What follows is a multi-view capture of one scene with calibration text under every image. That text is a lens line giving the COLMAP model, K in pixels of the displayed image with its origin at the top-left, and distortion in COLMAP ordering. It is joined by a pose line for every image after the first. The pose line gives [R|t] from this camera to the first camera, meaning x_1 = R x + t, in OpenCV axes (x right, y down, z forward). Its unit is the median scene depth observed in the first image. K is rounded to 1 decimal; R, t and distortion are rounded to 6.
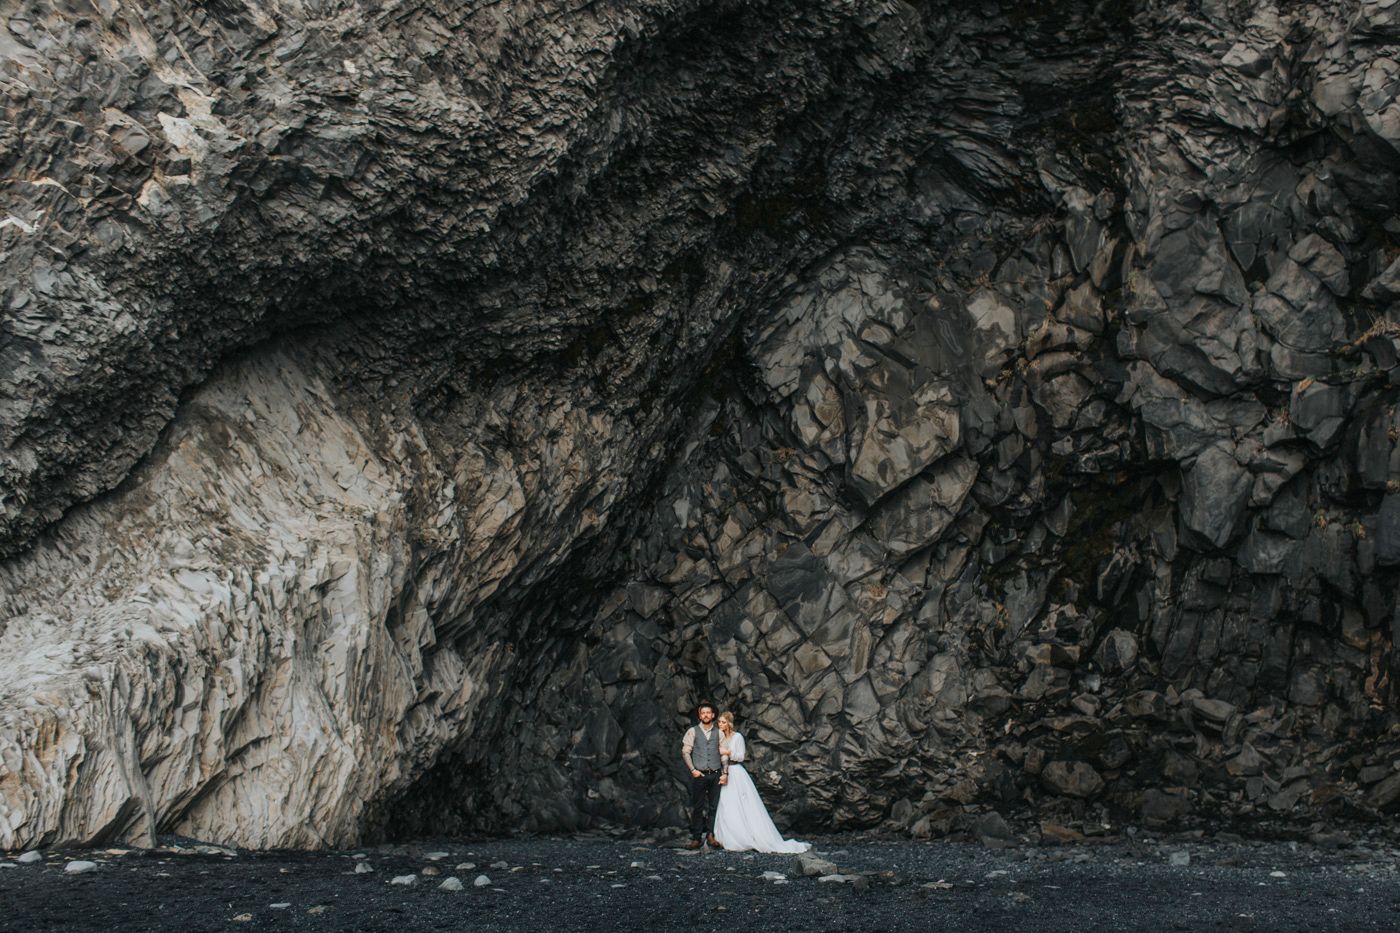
lens RADIAL K [[1383.8, 0, 764.2], [0, 1383.8, 487.7], [0, 0, 1]] dist [0.008131, 0.001036]
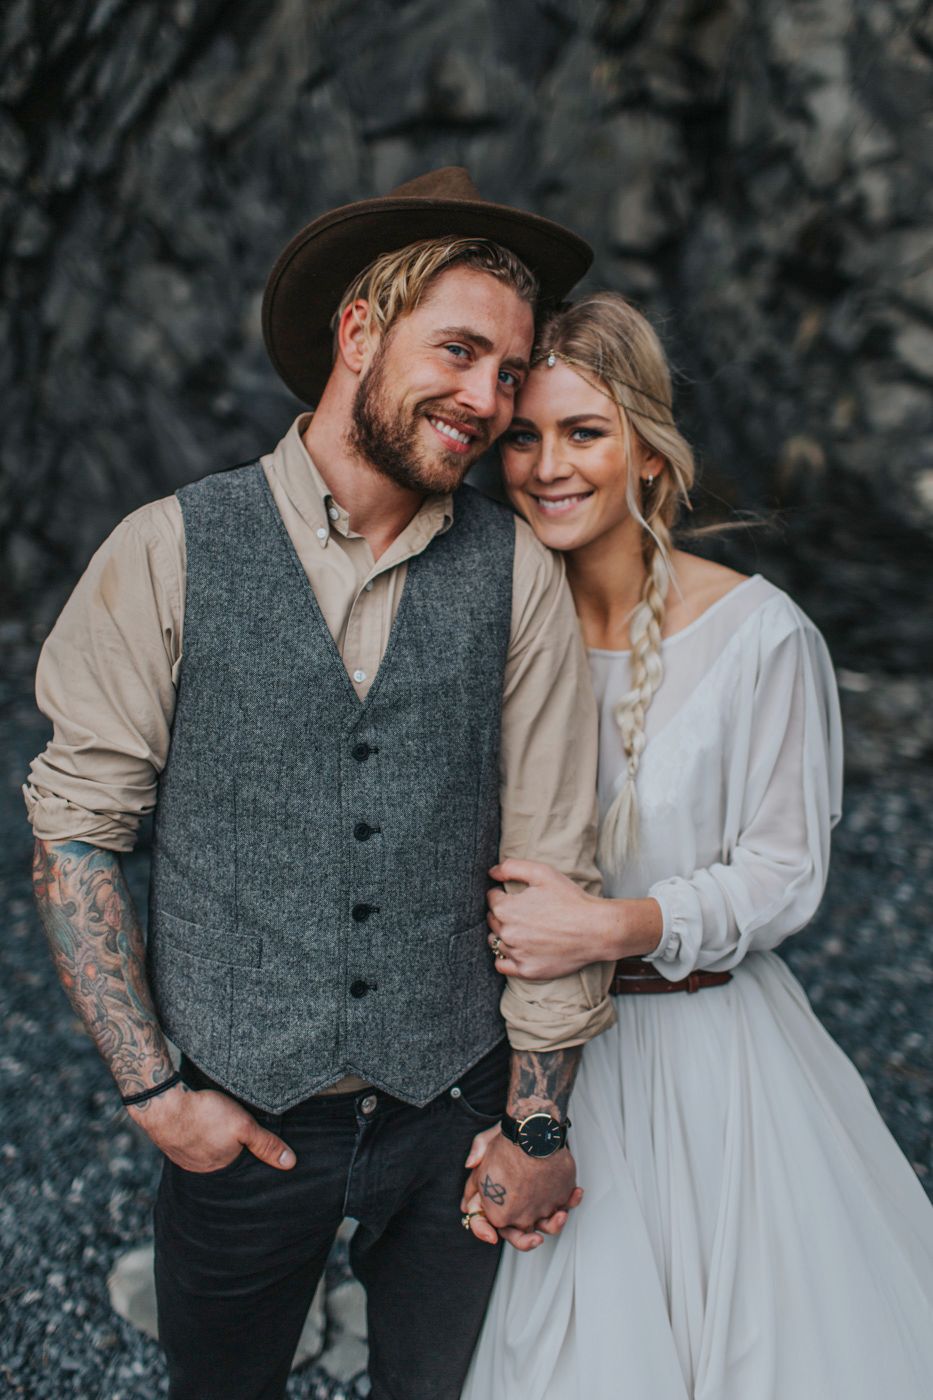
lens RADIAL K [[1409.1, 0, 523.5], [0, 1409.1, 645.5], [0, 0, 1]] dist [0.006679, -0.000088]
pose [[0.972860, 0.113650, -0.201561, -0.013195], [-0.015717, 0.901517, 0.432459, 0.112323], [0.230860, -0.417554, 0.878836, 0.713769]]
